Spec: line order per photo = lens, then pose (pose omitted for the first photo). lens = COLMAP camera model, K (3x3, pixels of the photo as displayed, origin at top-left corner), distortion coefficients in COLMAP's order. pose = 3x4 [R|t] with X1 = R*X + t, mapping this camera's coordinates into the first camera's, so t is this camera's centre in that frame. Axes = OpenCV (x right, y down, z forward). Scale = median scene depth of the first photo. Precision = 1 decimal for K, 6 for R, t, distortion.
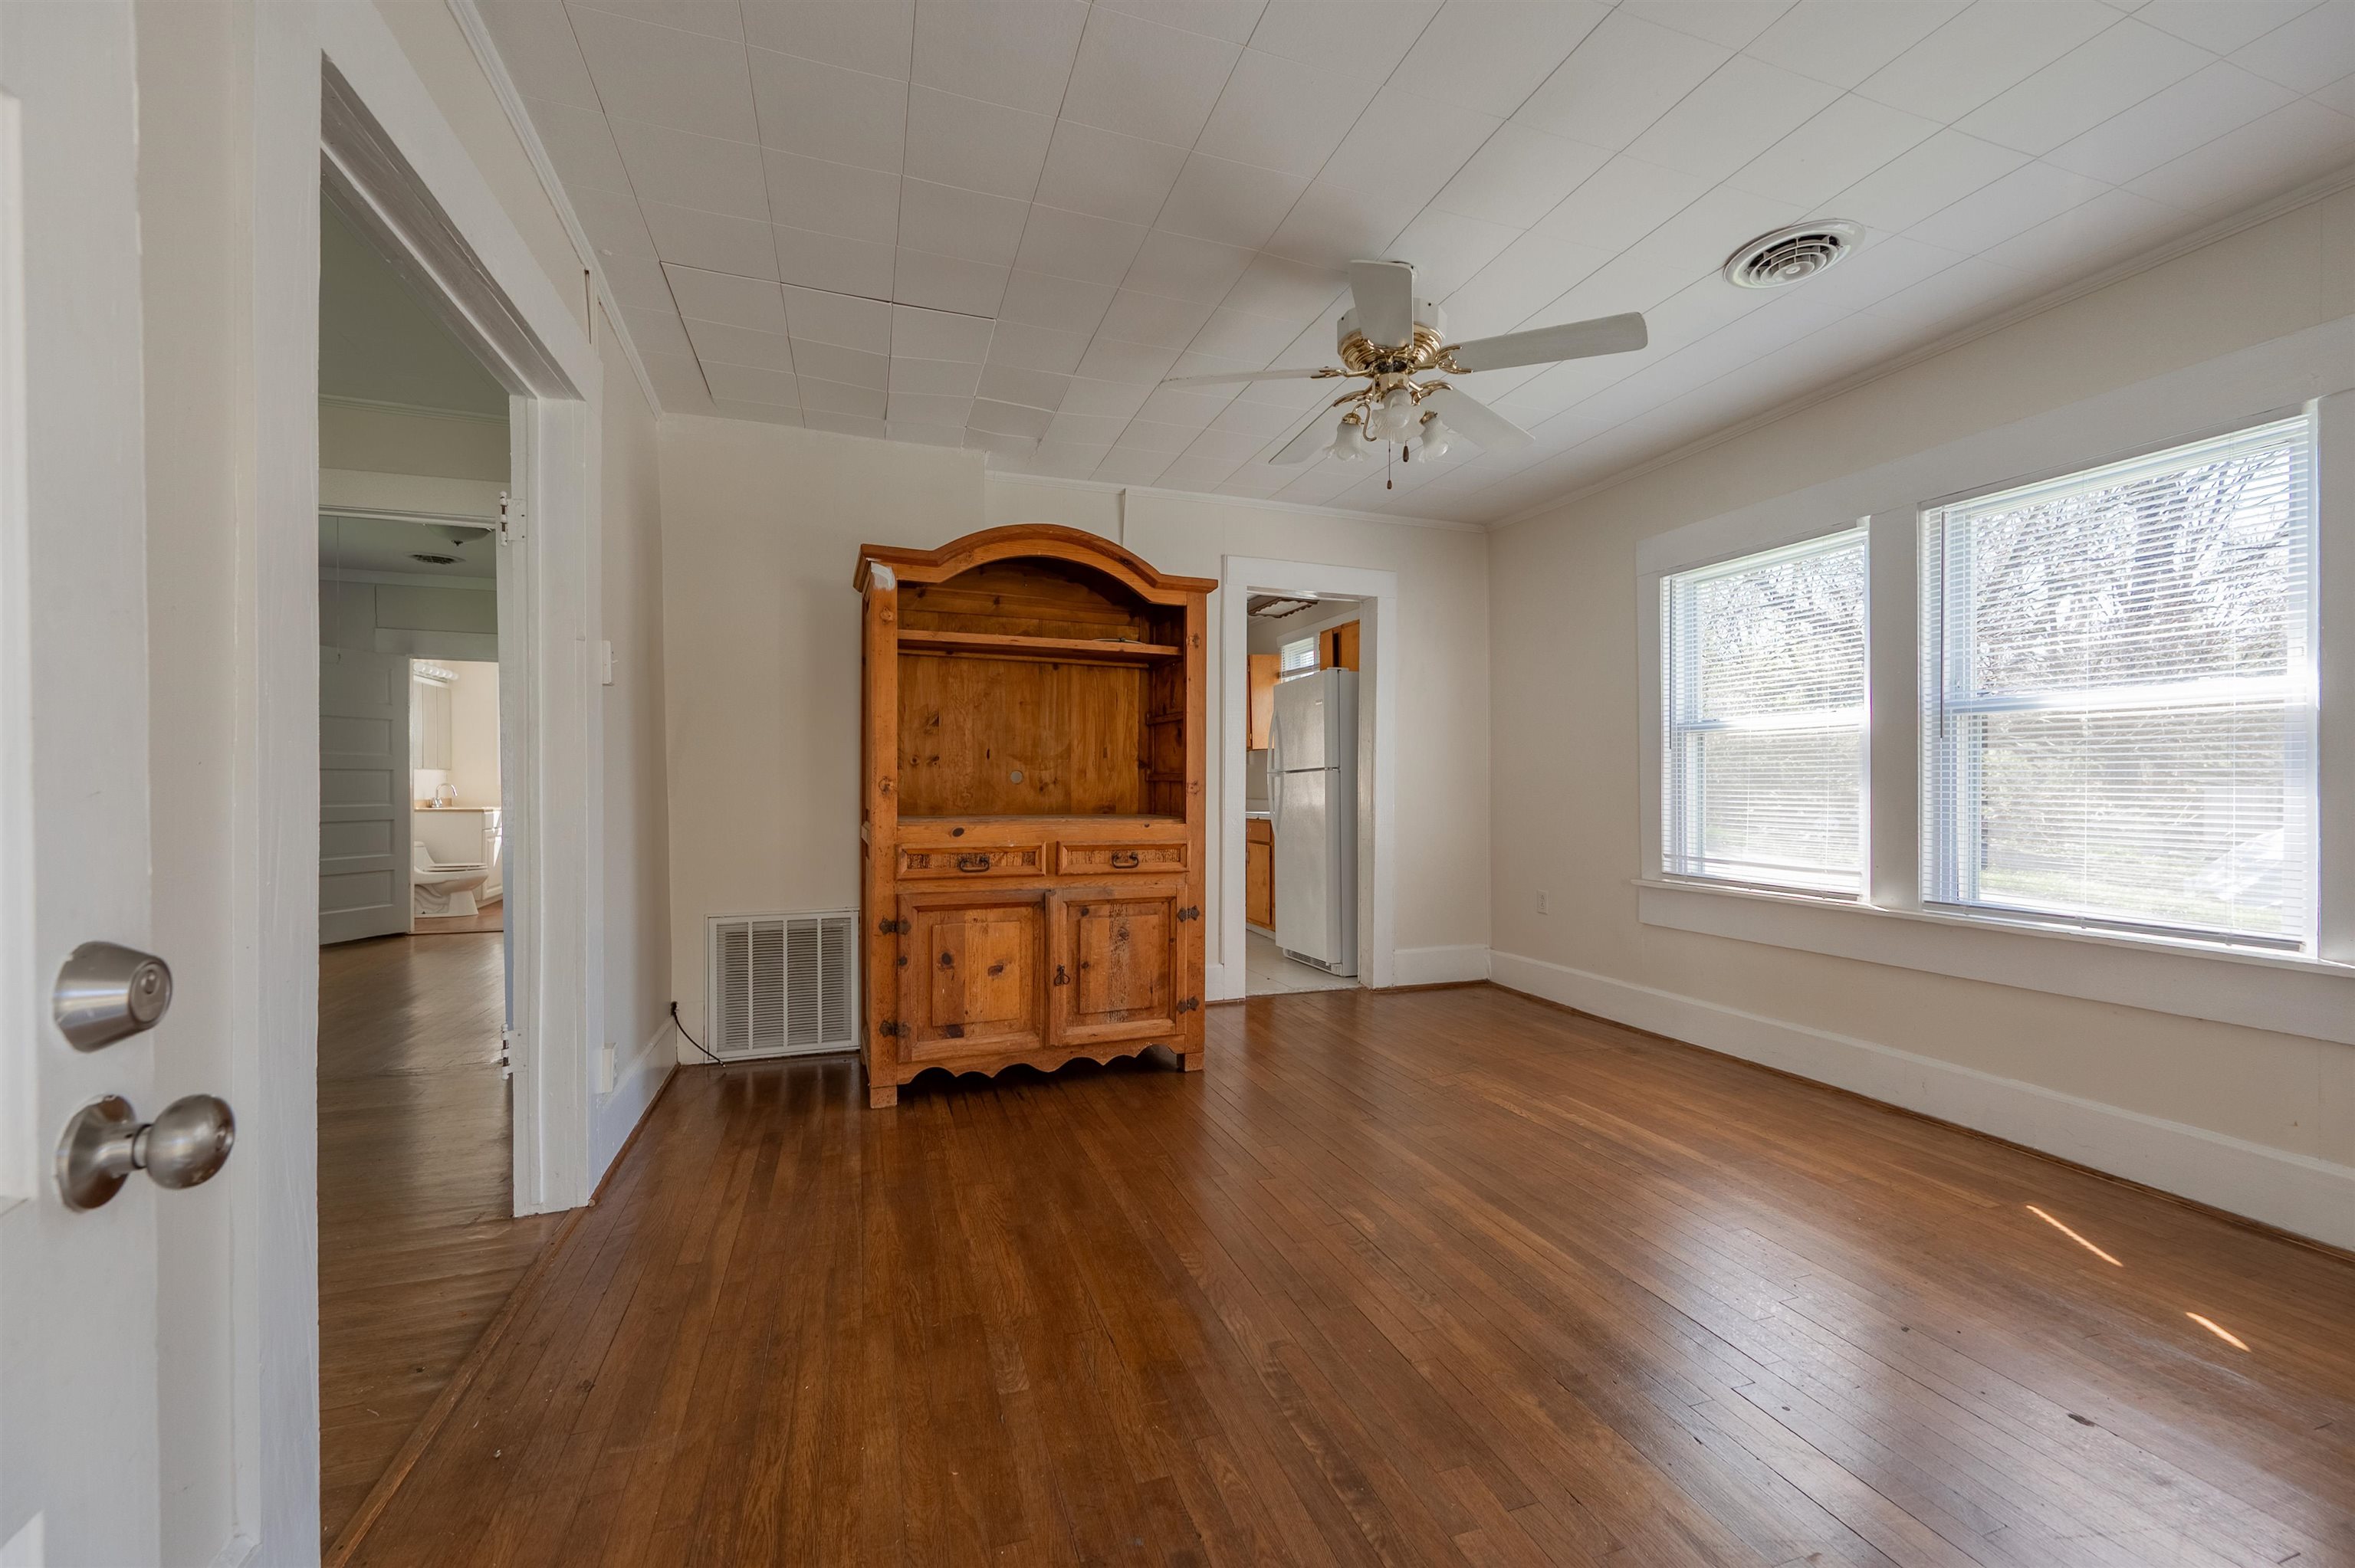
lens RADIAL K [[929.0, 0, 1177.3], [0, 929.0, 788.4], [0, 0, 1]] dist [0.000775, -0.000004]
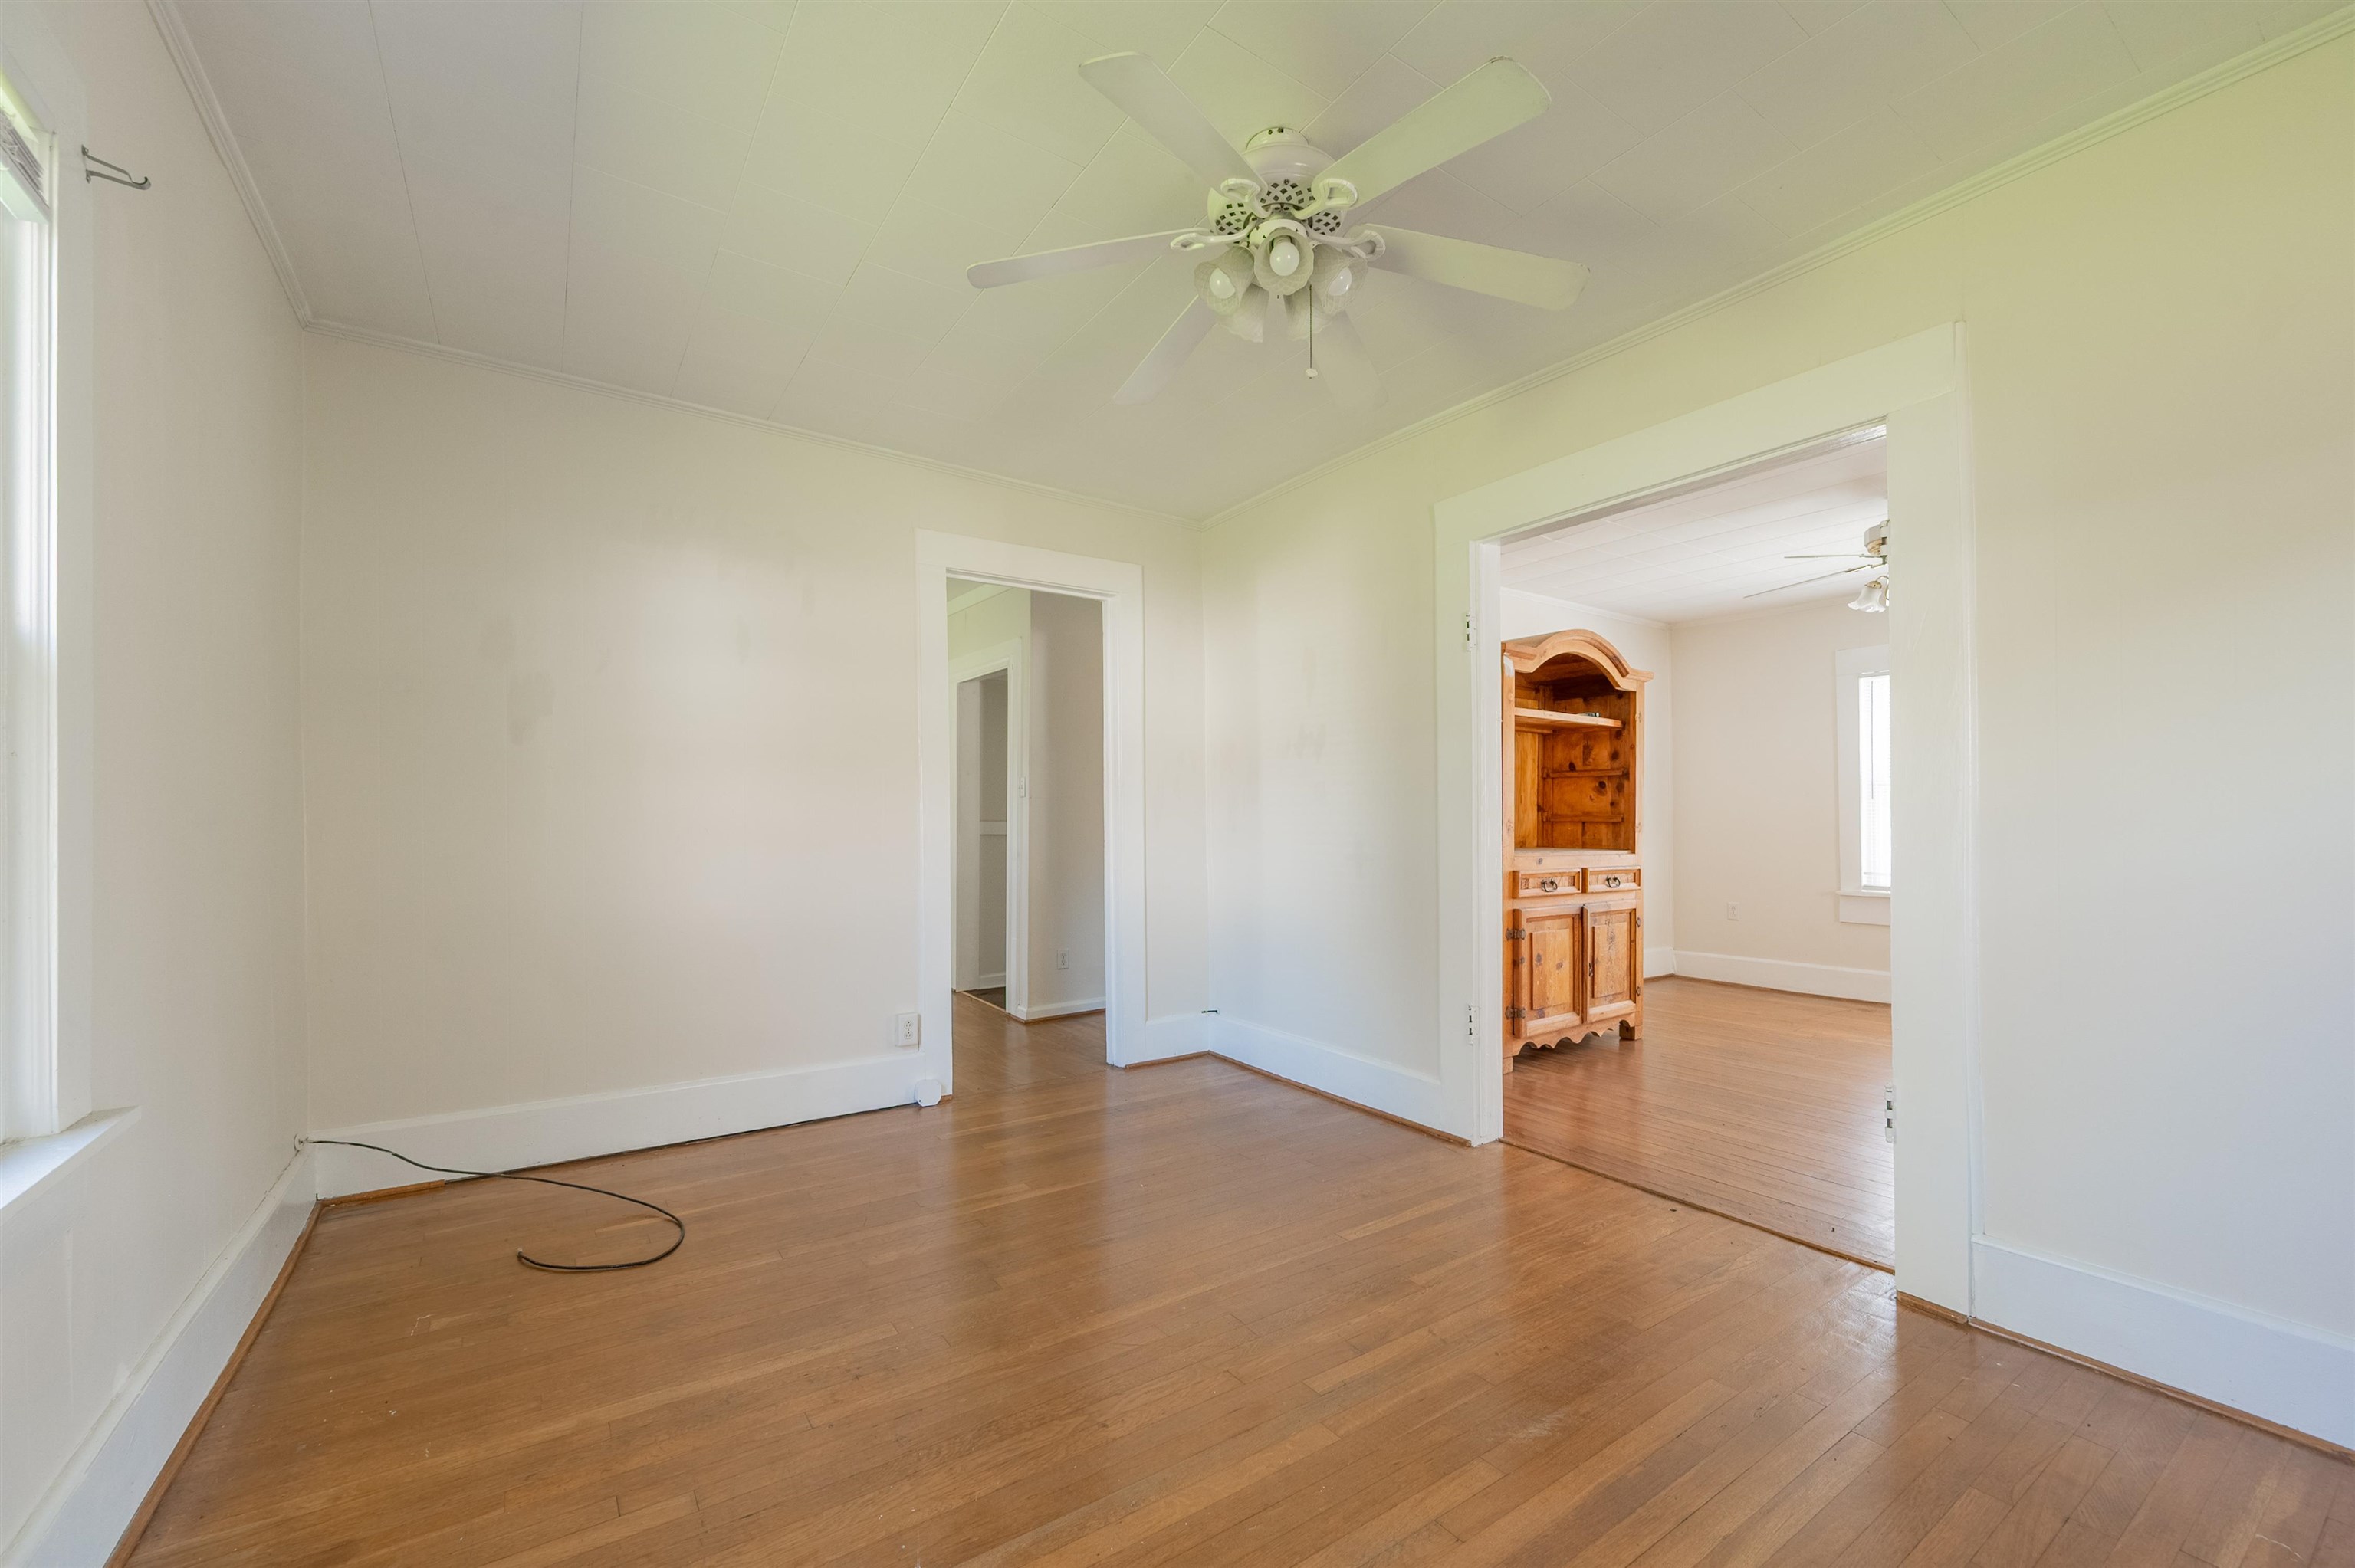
lens RADIAL K [[940.9, 0, 1178.3], [0, 940.9, 817.1], [0, 0, 1]] dist [0.000174, 0.000011]
pose [[0.965713, 0.000738, 0.259609, -1.047369], [0.002155, 0.999939, -0.010857, -0.001860], [-0.259601, 0.011044, 0.965653, -0.146158]]
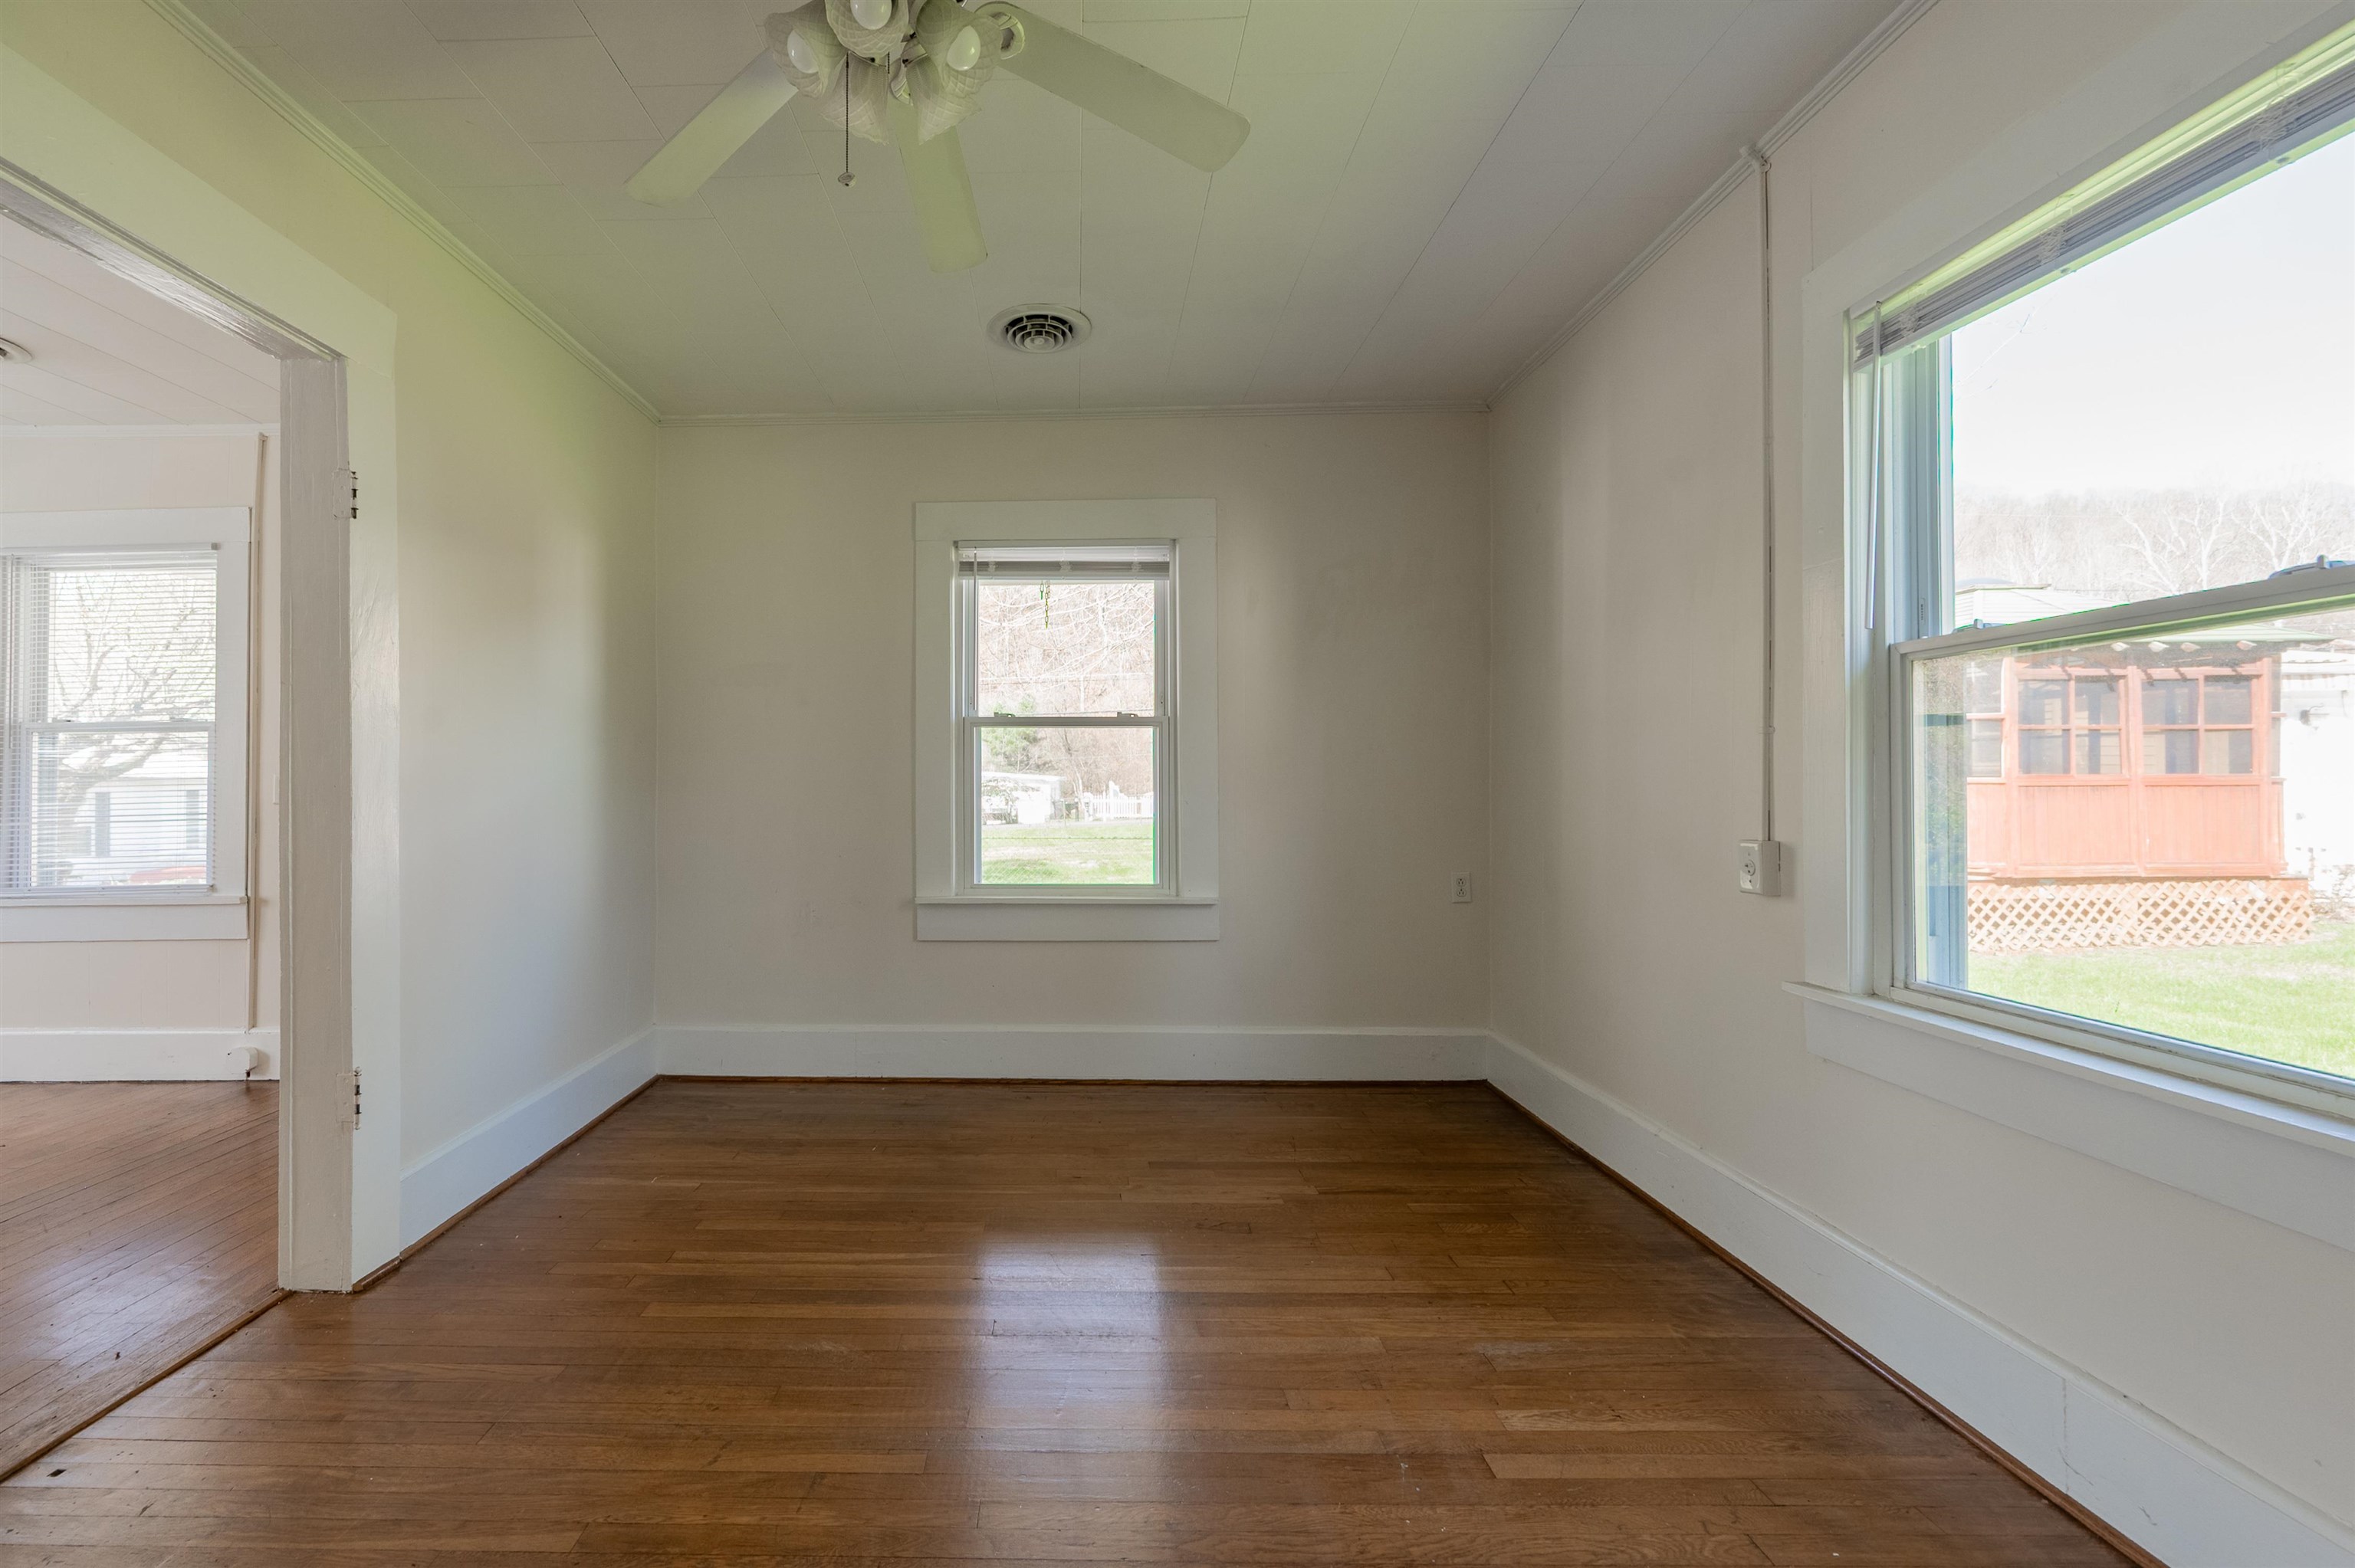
lens RADIAL K [[999.5, 0, 1022.5], [0, 999.5, 755.6], [0, 0, 1]] dist [0.000797, 0.000405]
pose [[-0.929051, 0.013739, 0.369697, -1.062721], [0.006566, 0.999765, -0.020654, -0.014774], [-0.369894, -0.016761, -0.928923, 0.805303]]
